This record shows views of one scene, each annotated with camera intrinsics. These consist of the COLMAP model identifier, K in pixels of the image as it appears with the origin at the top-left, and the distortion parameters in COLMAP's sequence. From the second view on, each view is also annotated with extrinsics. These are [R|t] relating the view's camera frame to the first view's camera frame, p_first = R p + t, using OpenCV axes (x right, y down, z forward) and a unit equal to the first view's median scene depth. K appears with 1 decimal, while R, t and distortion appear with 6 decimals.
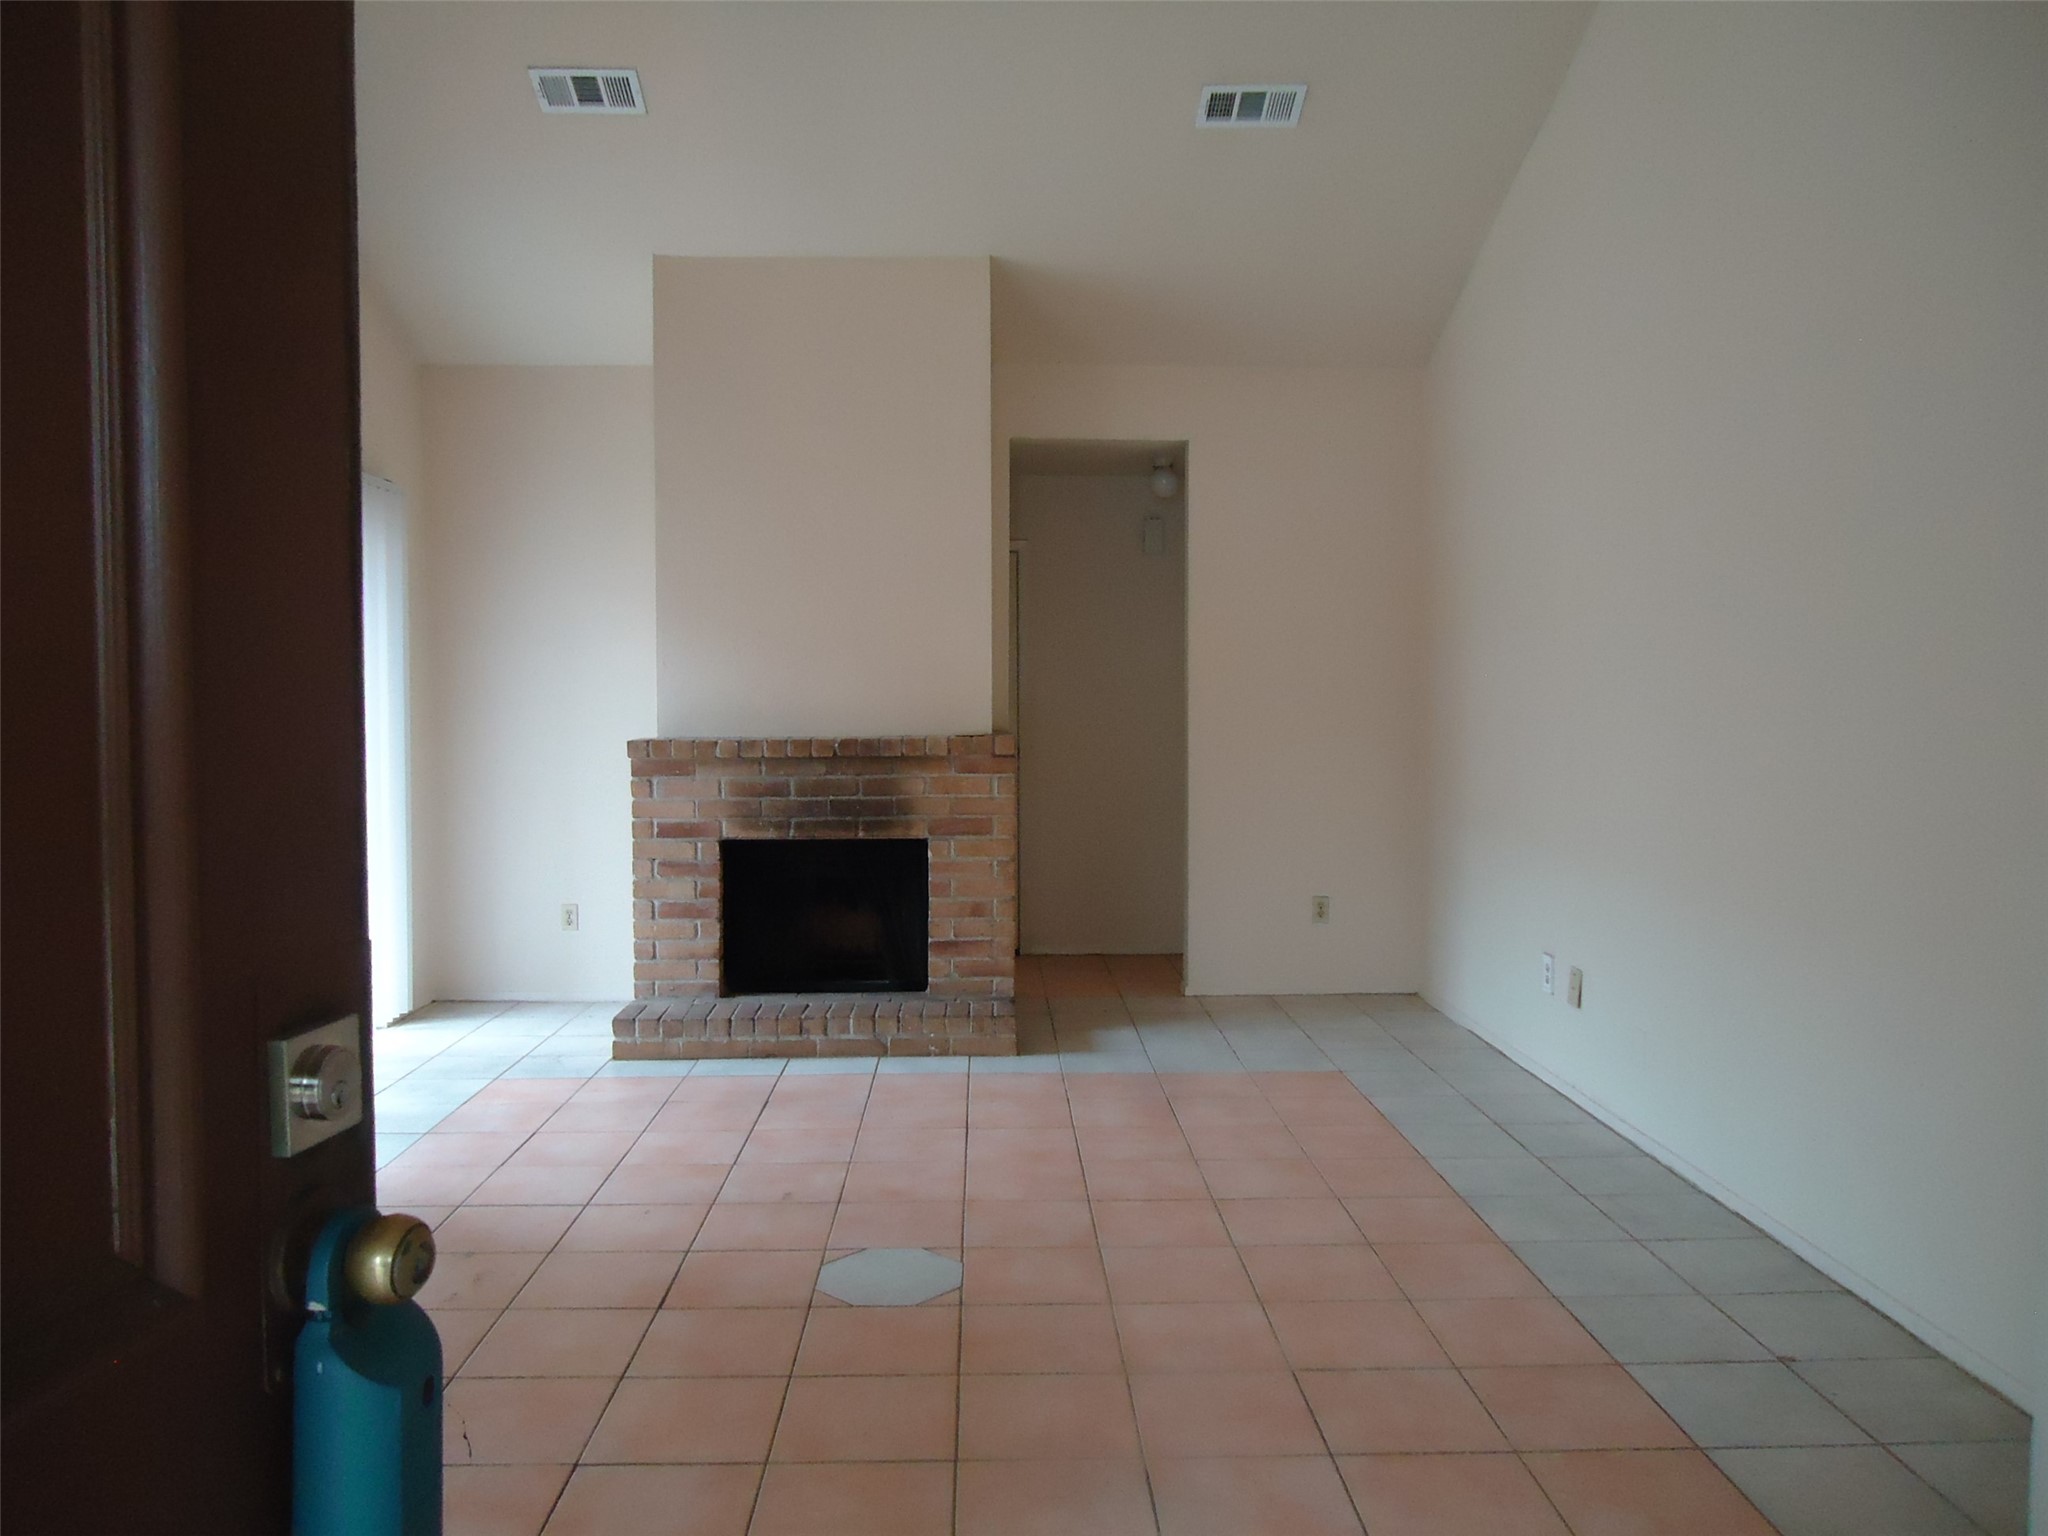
lens RADIAL K [[1495.6, 0, 1021.6], [0, 1495.6, 766.8], [0, 0, 1]] dist [-0.003250, 0.003305]
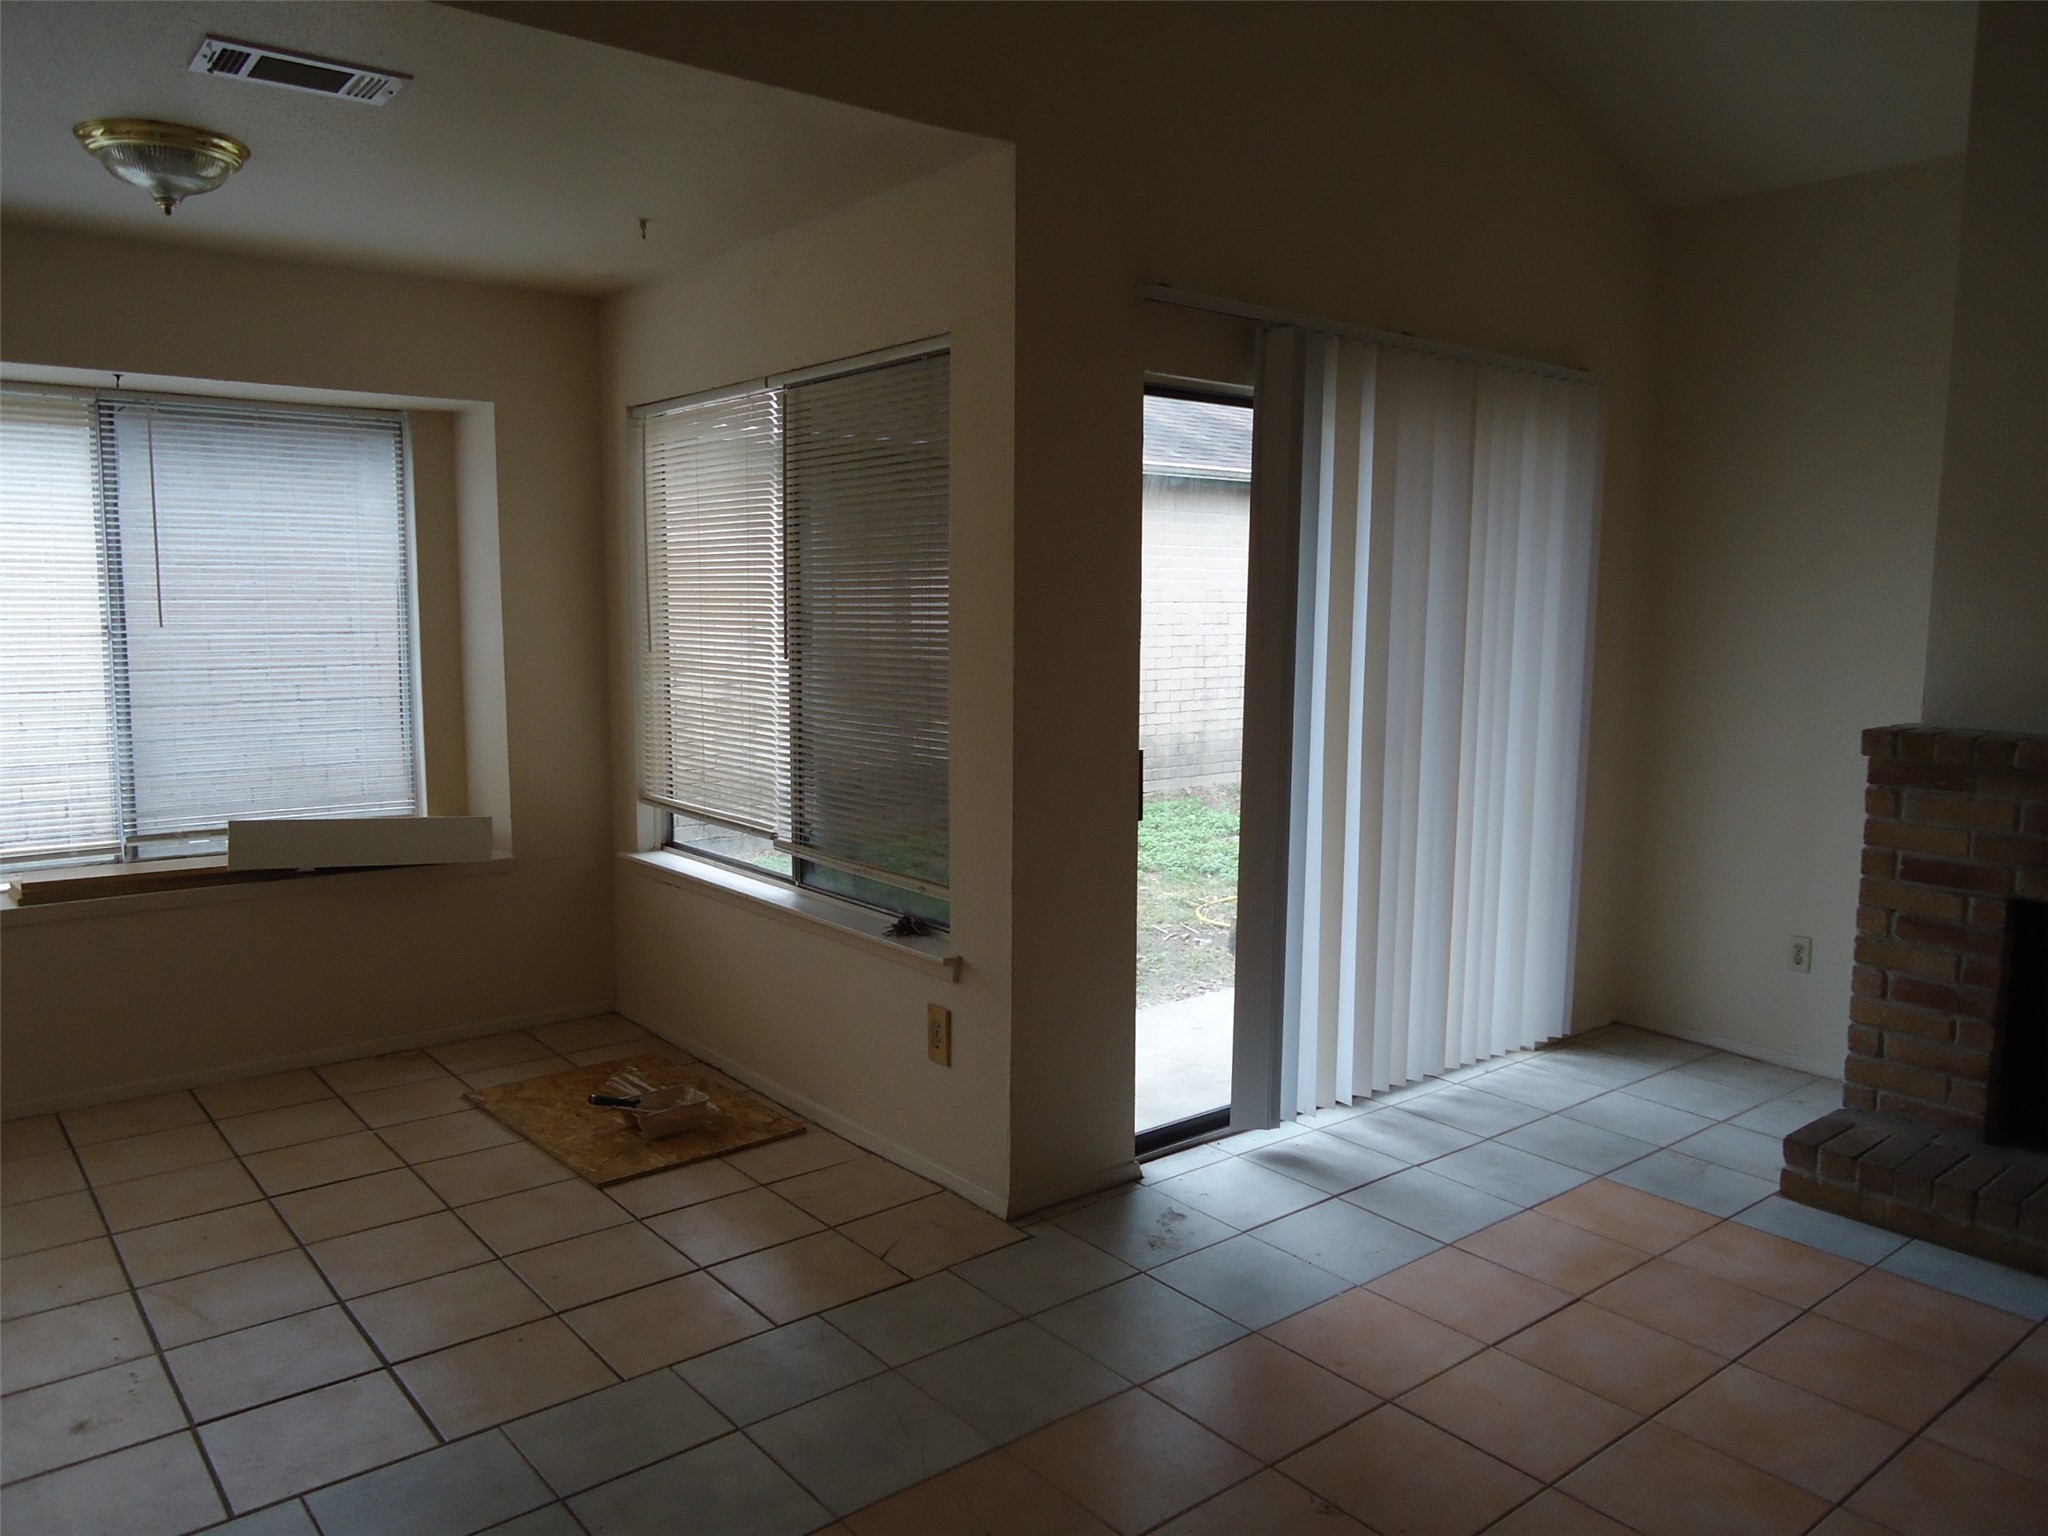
lens RADIAL K [[1495.6, 0, 1023.2], [0, 1495.6, 758.2], [0, 0, 1]] dist [-0.003250, 0.003305]
pose [[0.615549, 0.100890, -0.781614, 0.027210], [-0.054369, 0.994845, 0.085596, -0.040727], [0.786221, -0.010193, 0.617861, 0.290367]]
